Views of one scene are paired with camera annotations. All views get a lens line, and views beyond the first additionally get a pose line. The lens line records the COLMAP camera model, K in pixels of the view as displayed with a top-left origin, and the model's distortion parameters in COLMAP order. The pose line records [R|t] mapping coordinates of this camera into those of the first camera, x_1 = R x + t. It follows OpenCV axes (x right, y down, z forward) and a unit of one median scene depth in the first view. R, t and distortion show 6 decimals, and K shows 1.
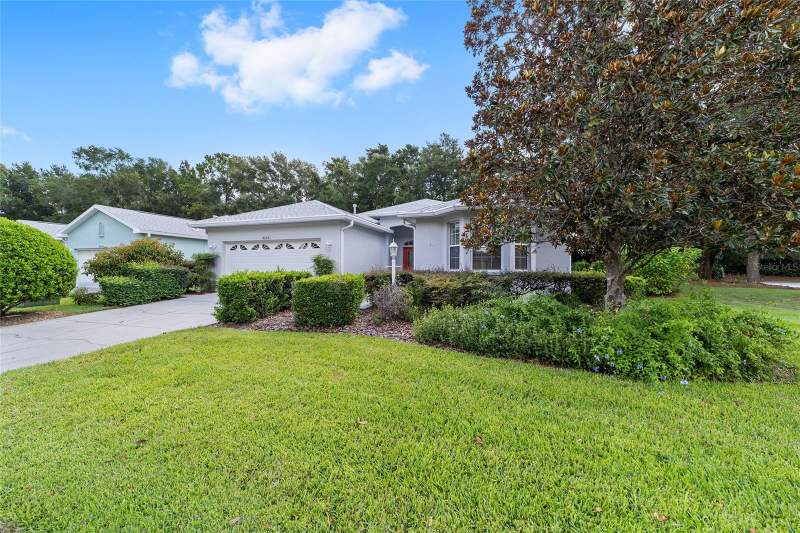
lens RADIAL K [[309.1, 0, 396.9], [0, 309.1, 268.1], [0, 0, 1]] dist [-0.010665, 0.008064]
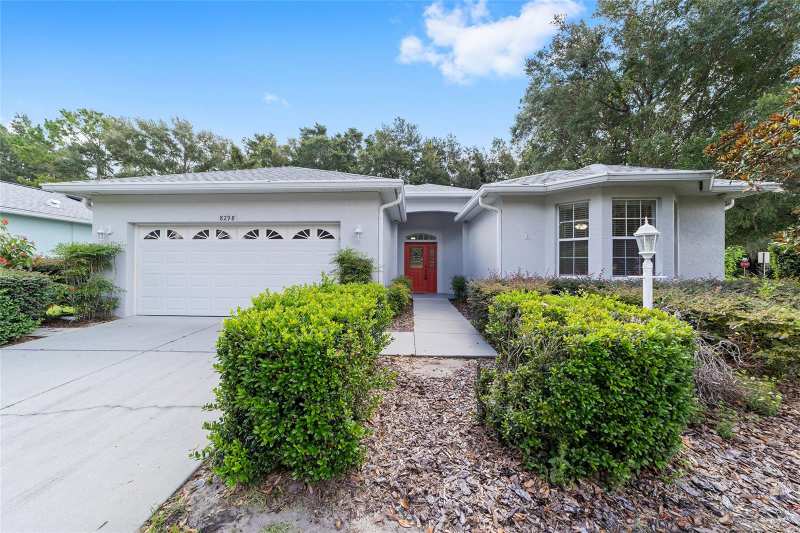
lens RADIAL K [[309.1, 0, 396.9], [0, 309.1, 268.1], [0, 0, 1]] dist [-0.010665, 0.008064]
pose [[0.961810, 0.001231, 0.273714, -0.074751], [-0.002794, 0.999982, 0.005319, -0.003262], [-0.273703, -0.005881, 0.961796, 0.102247]]
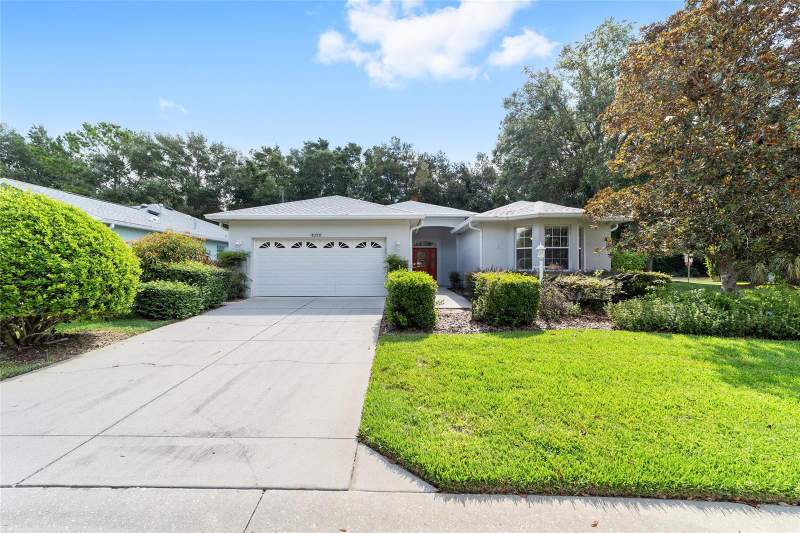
lens RADIAL K [[307.7, 0, 396.8], [0, 307.7, 266.3], [0, 0, 1]] dist [-0.000838, 0.000258]
pose [[0.948860, 0.000022, 0.315697, -0.127785], [0.001609, 0.999987, -0.004908, -0.000824], [-0.315693, 0.005165, 0.948847, 0.020989]]
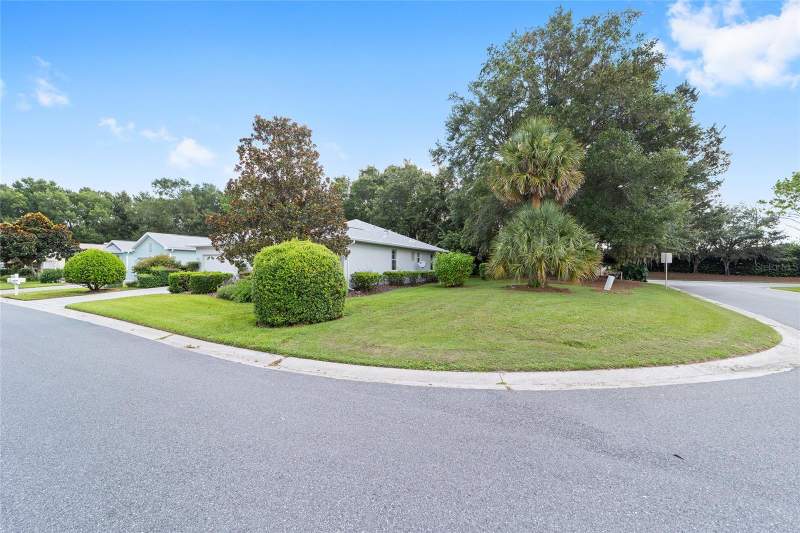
lens RADIAL K [[307.7, 0, 396.8], [0, 307.7, 266.3], [0, 0, 1]] dist [-0.000838, 0.000258]
pose [[0.987296, -0.000710, -0.158893, 0.237026], [0.000090, 0.999992, -0.003909, -0.003399], [0.158894, 0.003845, 0.987288, -0.167576]]
